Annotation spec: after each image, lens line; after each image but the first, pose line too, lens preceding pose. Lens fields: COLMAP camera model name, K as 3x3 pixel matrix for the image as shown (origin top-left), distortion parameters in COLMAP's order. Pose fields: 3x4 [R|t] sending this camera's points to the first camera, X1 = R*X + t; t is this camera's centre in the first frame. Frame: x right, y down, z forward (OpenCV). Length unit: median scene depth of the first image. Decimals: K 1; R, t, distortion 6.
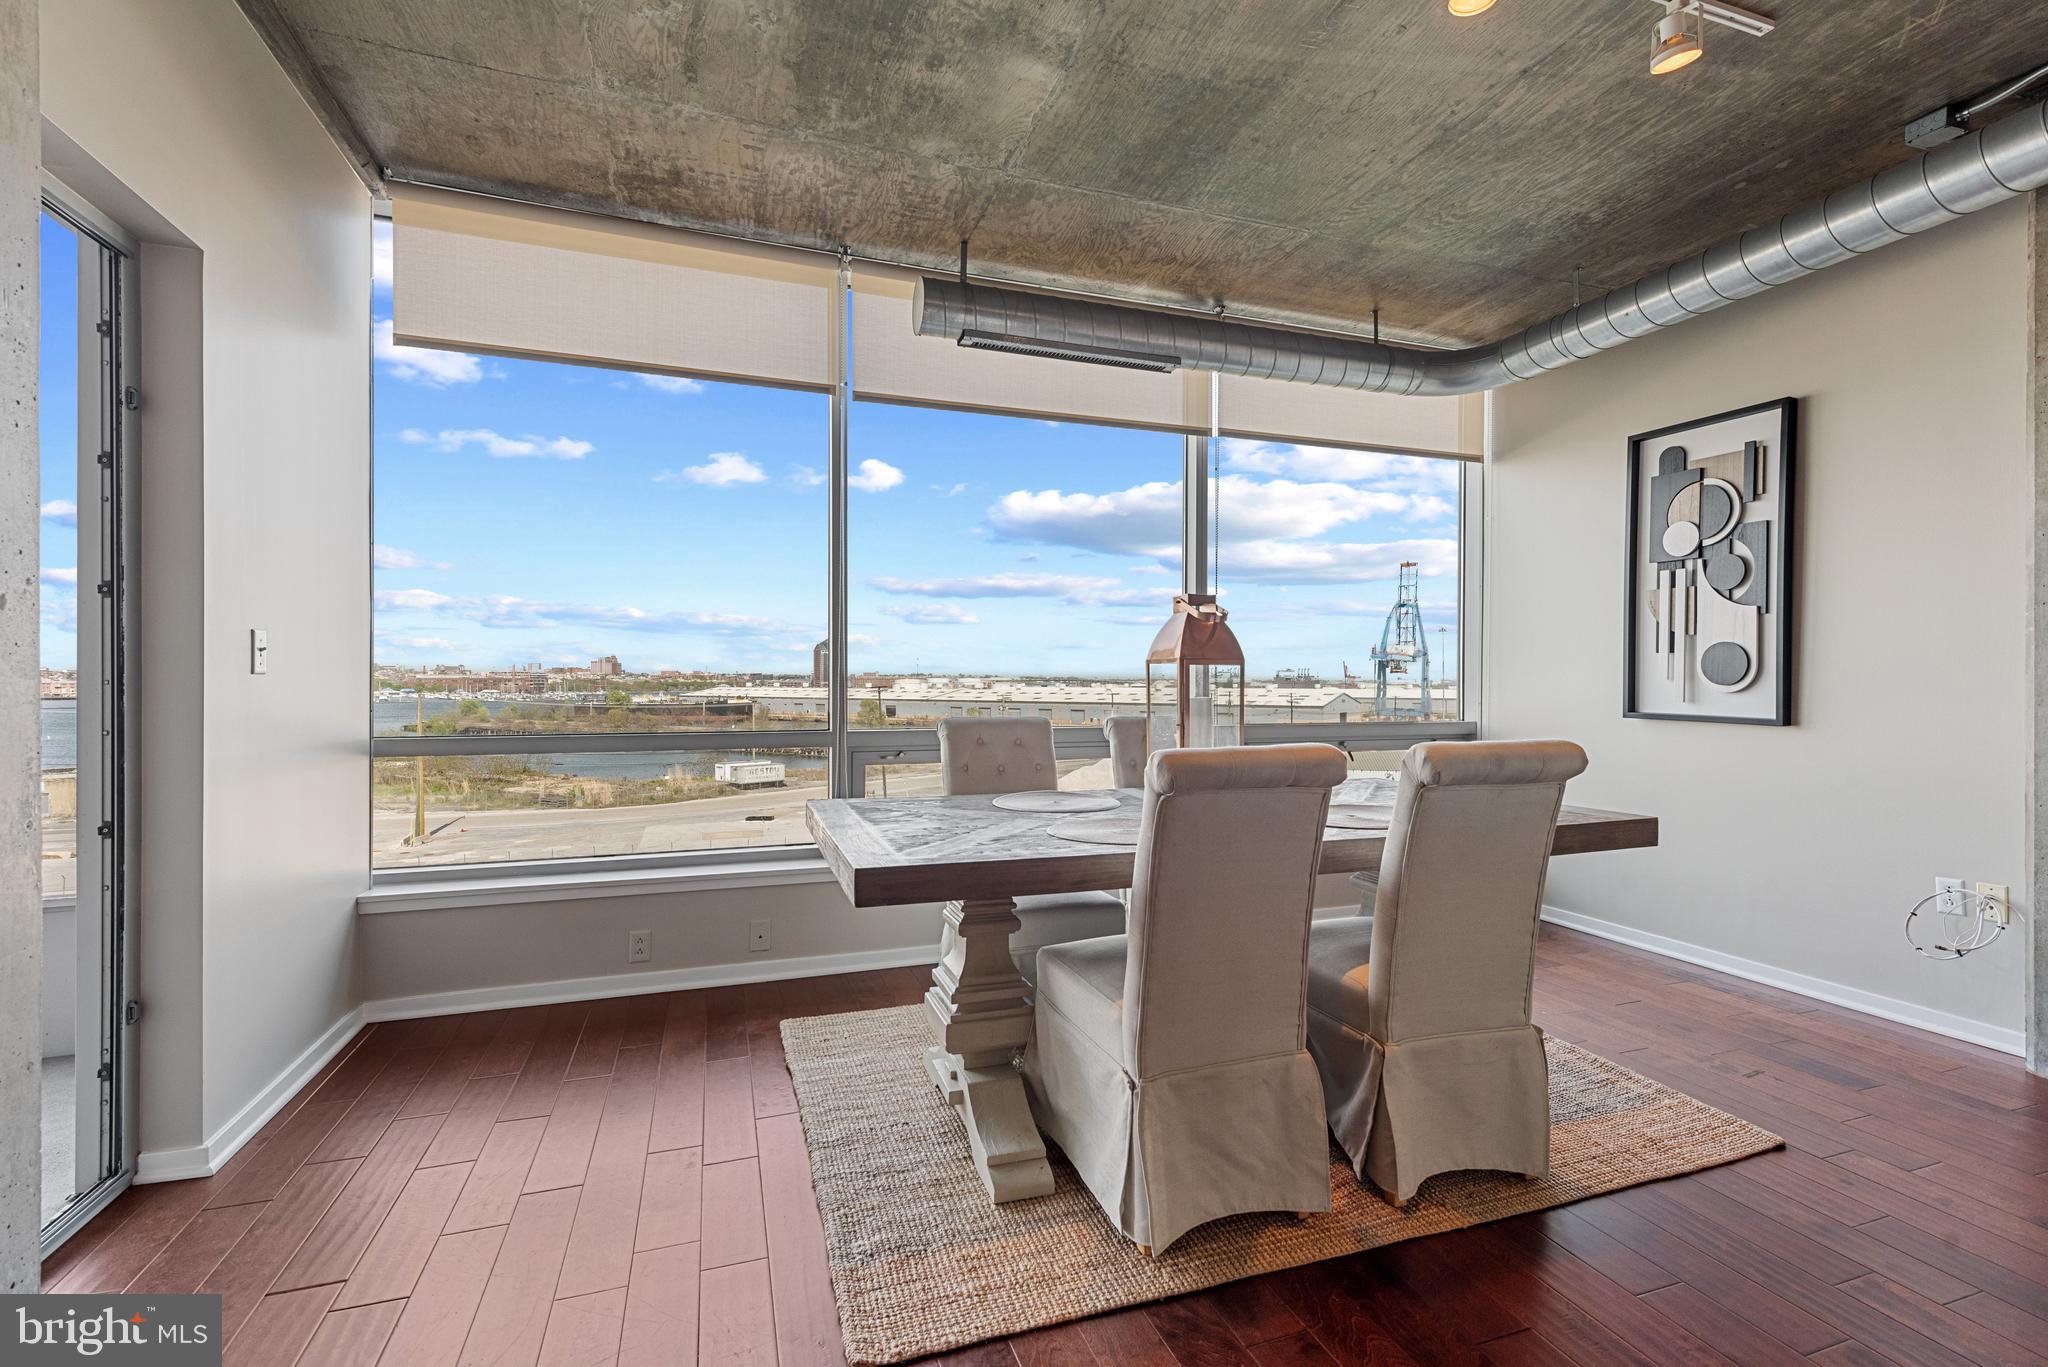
lens RADIAL K [[903.6, 0, 998.7], [0, 903.6, 693.7], [0, 0, 1]] dist [0.017110, -0.005747]
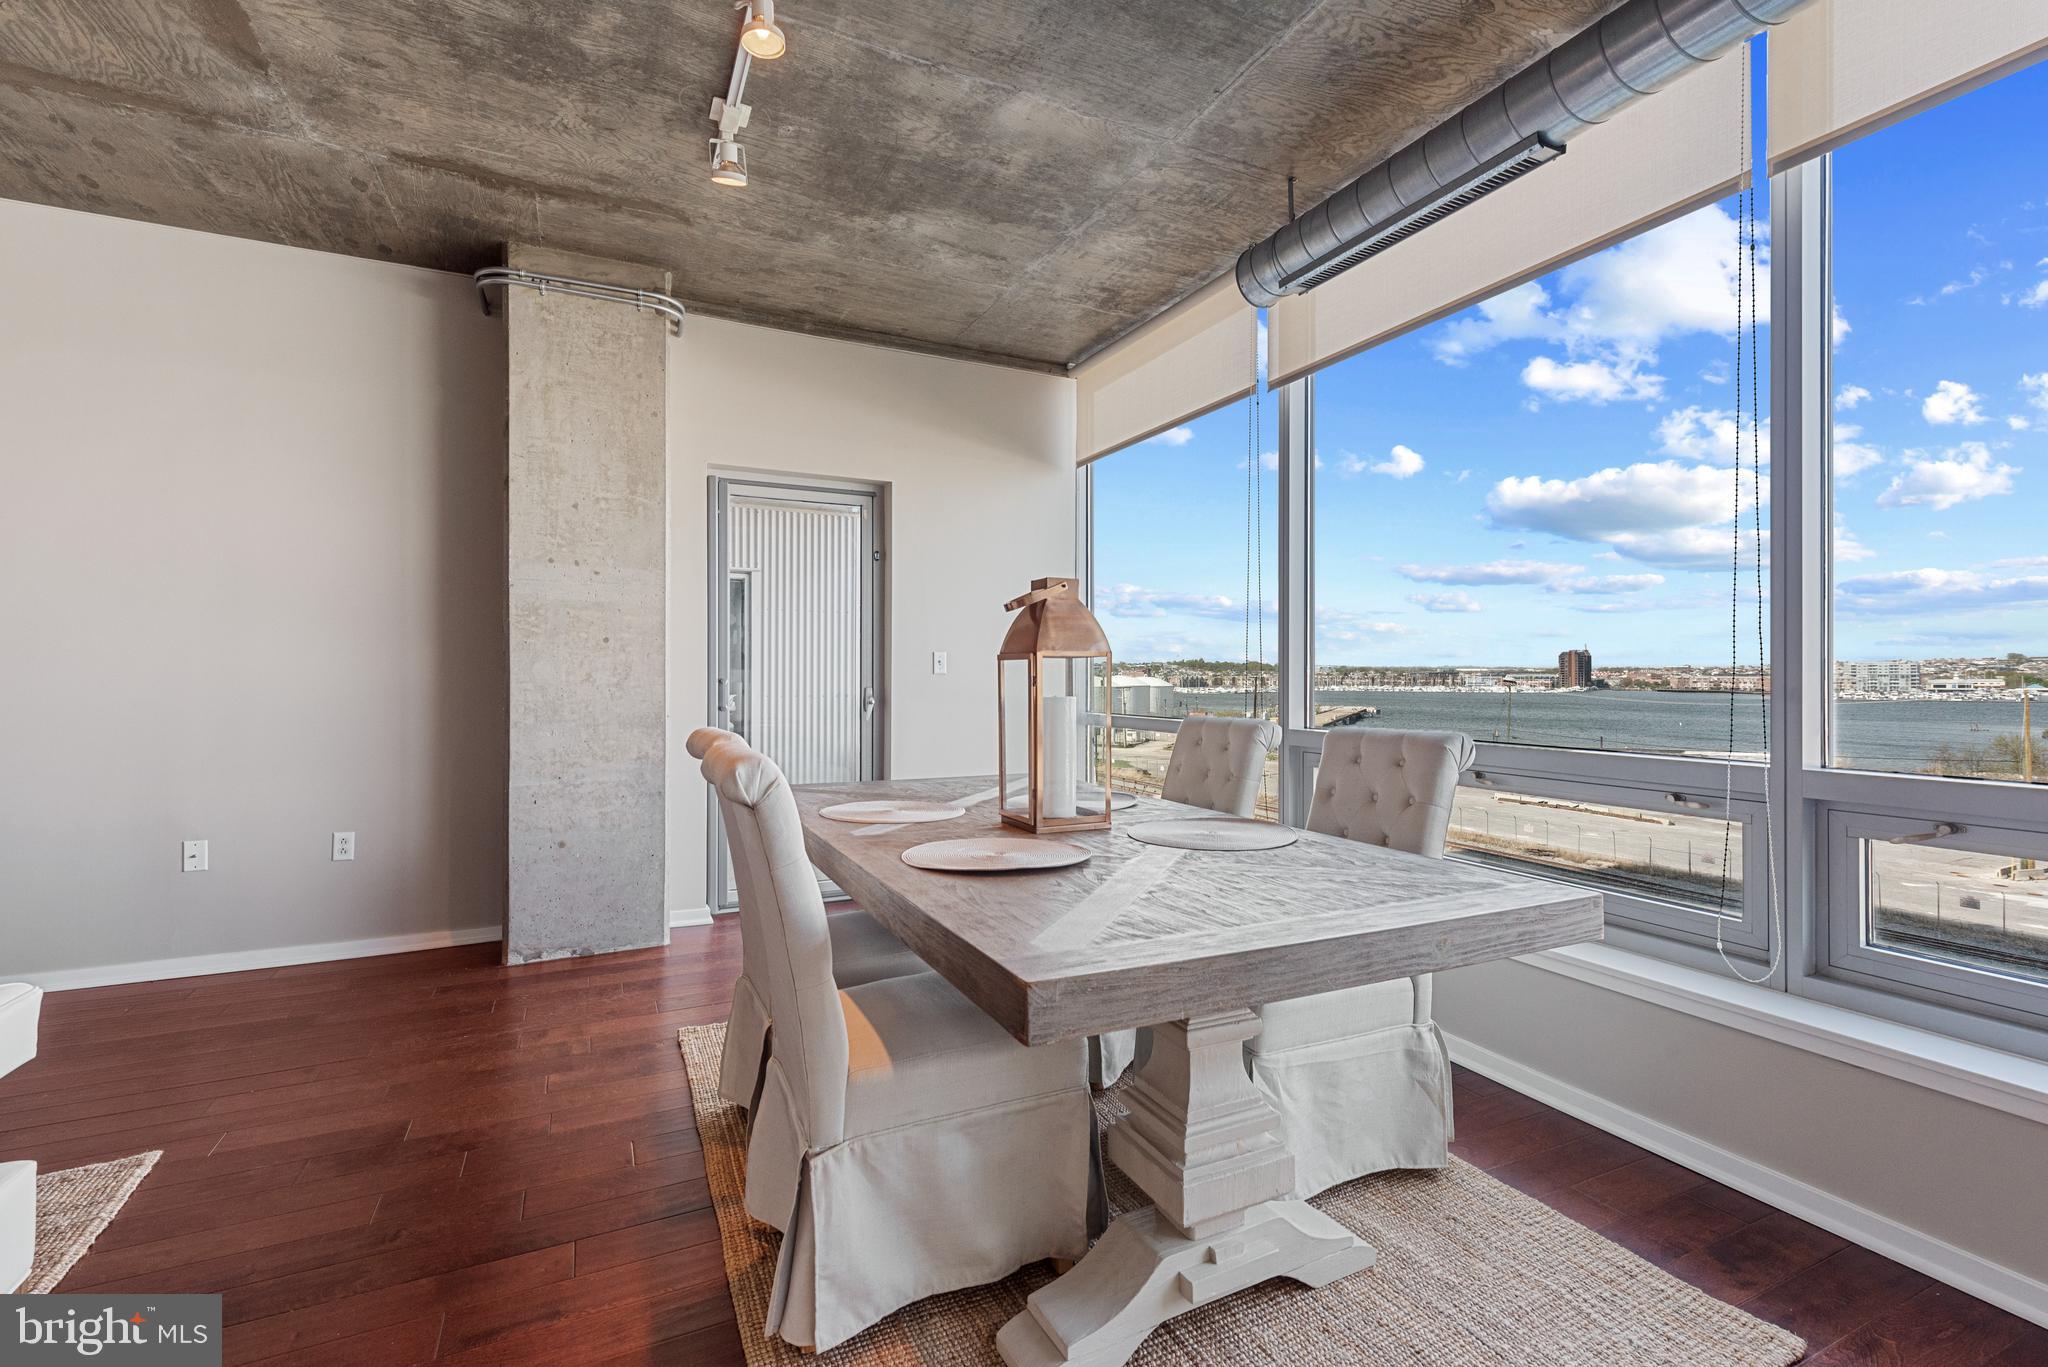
lens RADIAL K [[903.6, 0, 1035.5], [0, 903.6, 672.7], [0, 0, 1]] dist [0.017110, -0.005747]
pose [[0.127712, -0.005317, -0.991797, 0.801491], [-0.012056, 0.999903, -0.006913, -0.013876], [0.991738, 0.012840, 0.127636, 0.656059]]
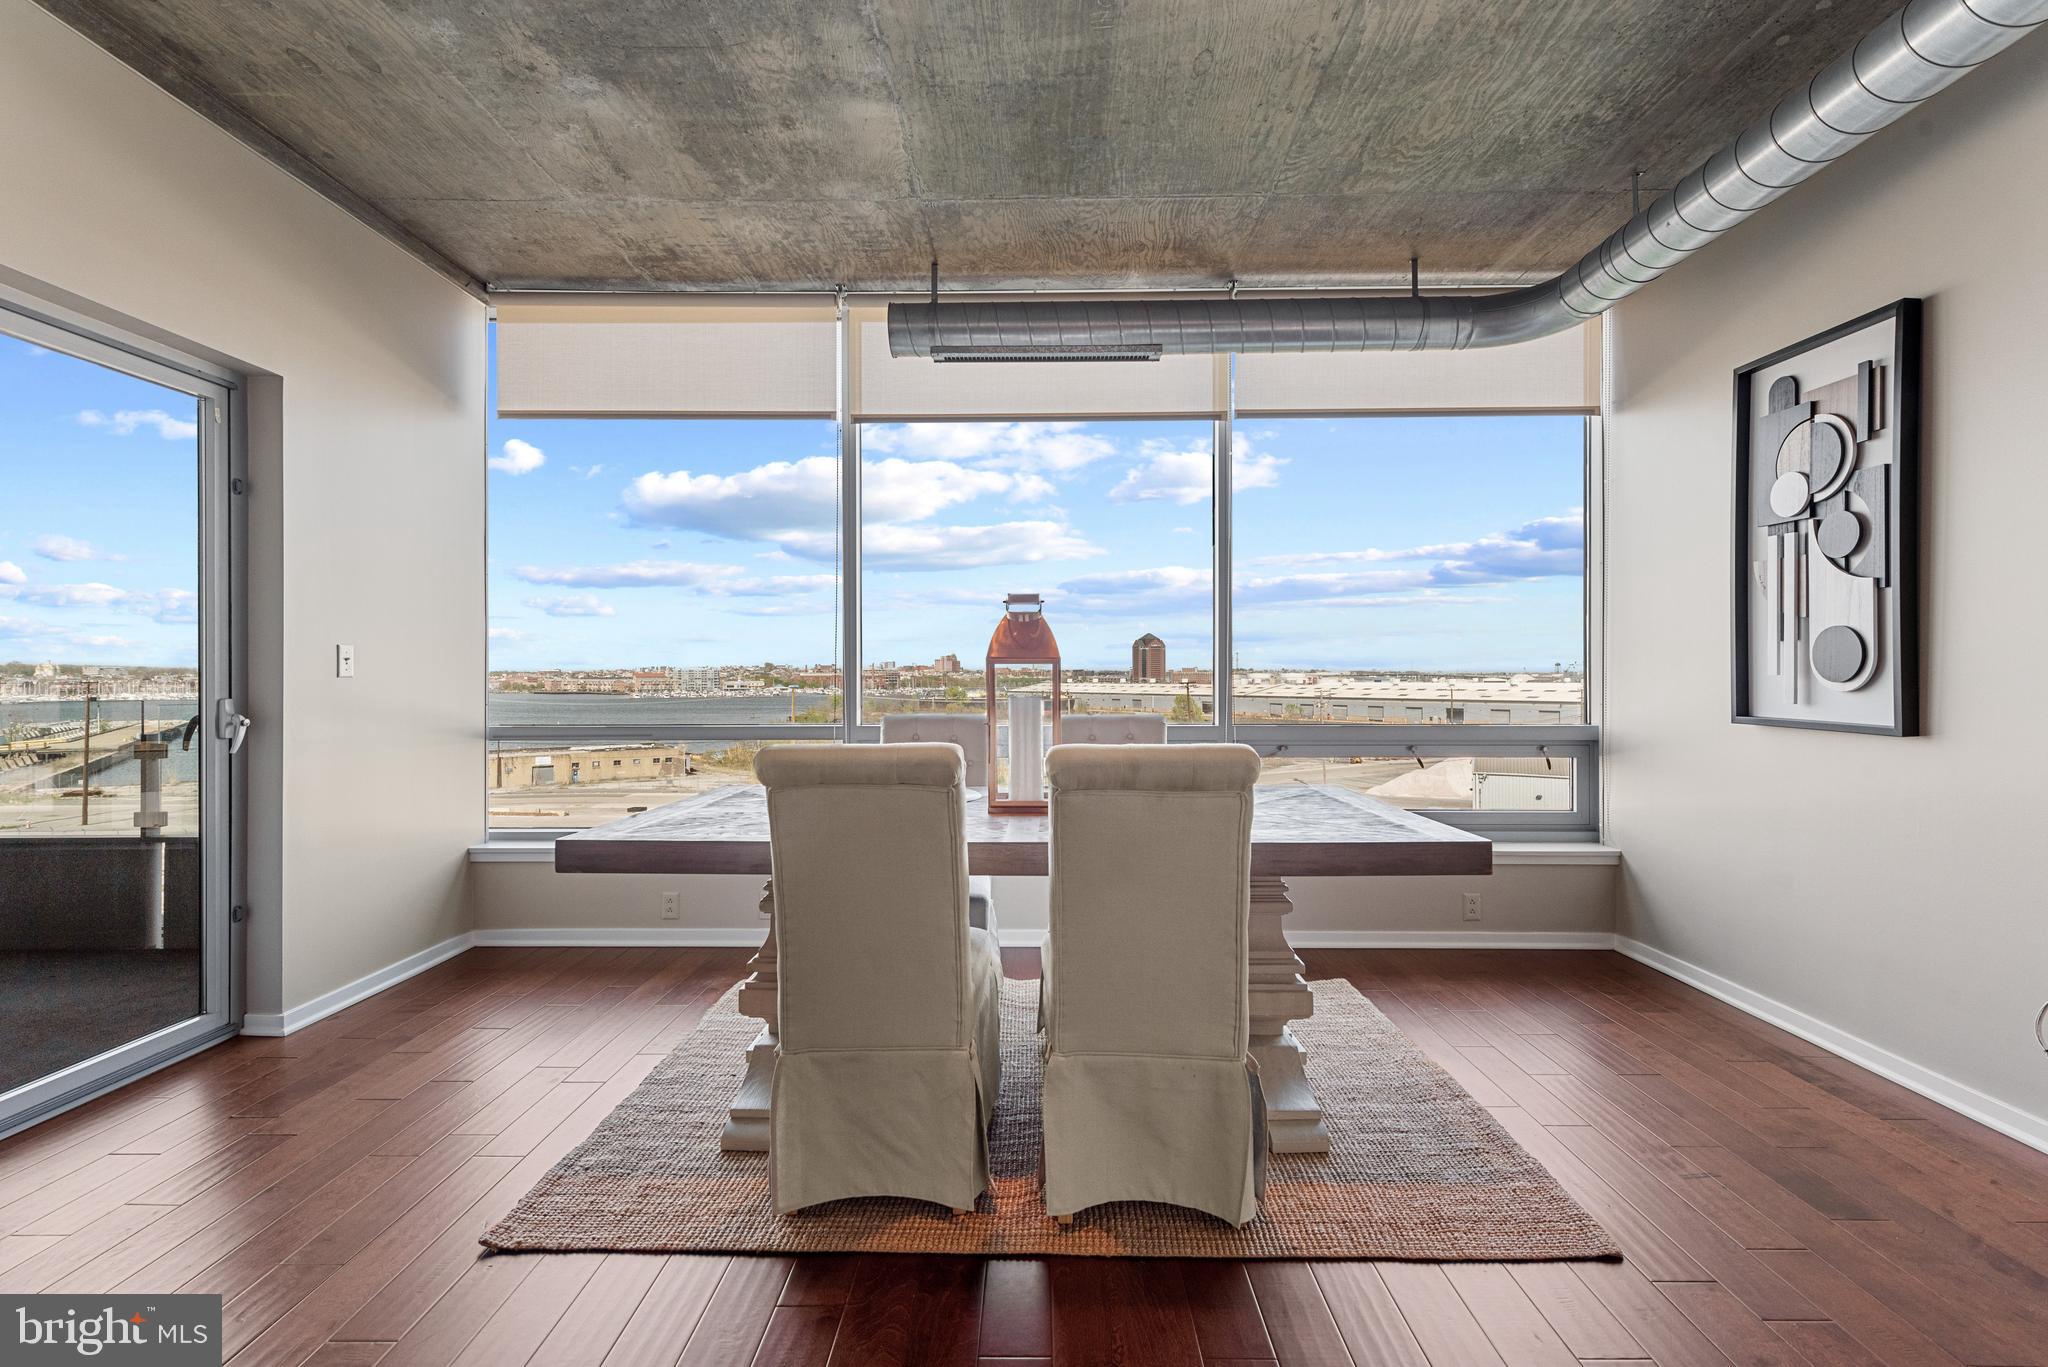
lens RADIAL K [[903.6, 0, 1010.4], [0, 903.6, 686.1], [0, 0, 1]] dist [0.017110, -0.005747]
pose [[0.939760, -0.000966, -0.341834, 0.407996], [-0.000264, 0.999994, -0.003551, -0.002827], [0.341835, 0.003427, 0.939754, 0.039838]]
